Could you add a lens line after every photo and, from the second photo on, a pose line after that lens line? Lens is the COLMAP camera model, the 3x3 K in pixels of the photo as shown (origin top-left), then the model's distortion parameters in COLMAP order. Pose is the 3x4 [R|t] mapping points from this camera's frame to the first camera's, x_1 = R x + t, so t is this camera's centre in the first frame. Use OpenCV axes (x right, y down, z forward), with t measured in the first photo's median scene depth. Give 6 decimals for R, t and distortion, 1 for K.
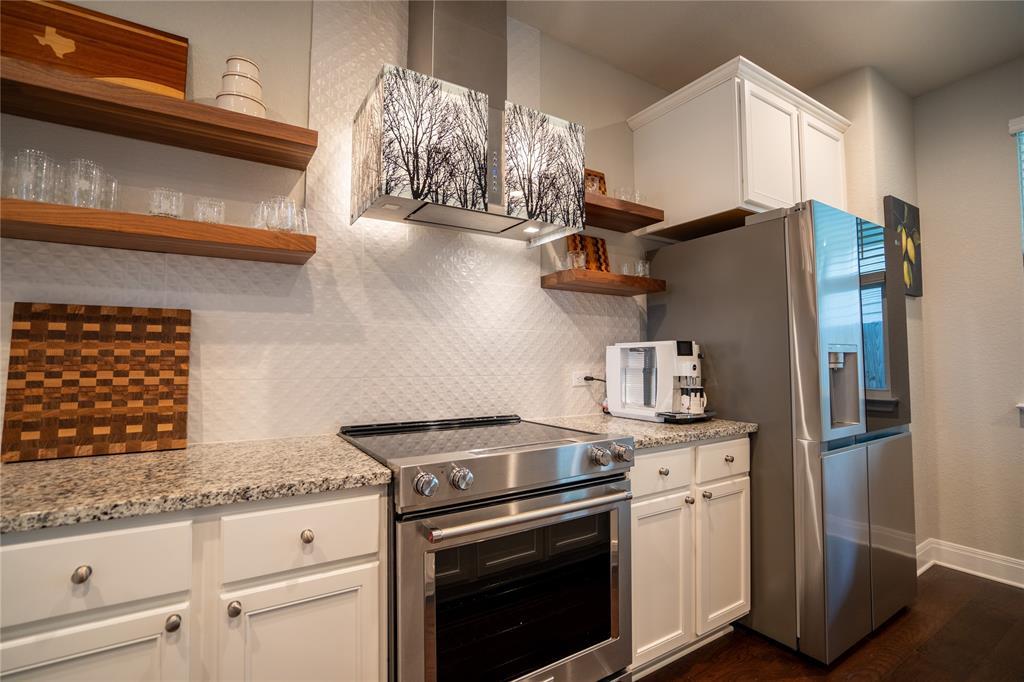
lens RADIAL K [[472.9, 0, 513.1], [0, 472.9, 338.6], [0, 0, 1]] dist [-0.047543, 0.014319]
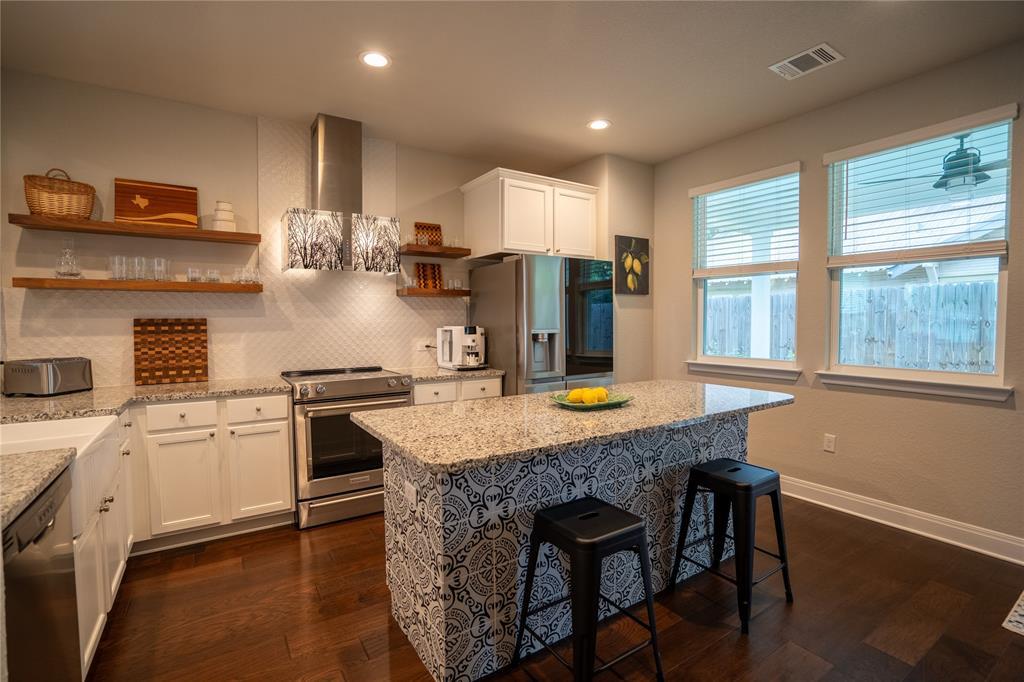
lens RADIAL K [[472.9, 0, 510.1], [0, 472.9, 339.6], [0, 0, 1]] dist [-0.047543, 0.014319]
pose [[0.999923, -0.005220, 0.011214, 0.661174], [0.004237, 0.996286, 0.085997, -0.135145], [-0.011622, -0.085943, 0.996232, -1.122914]]
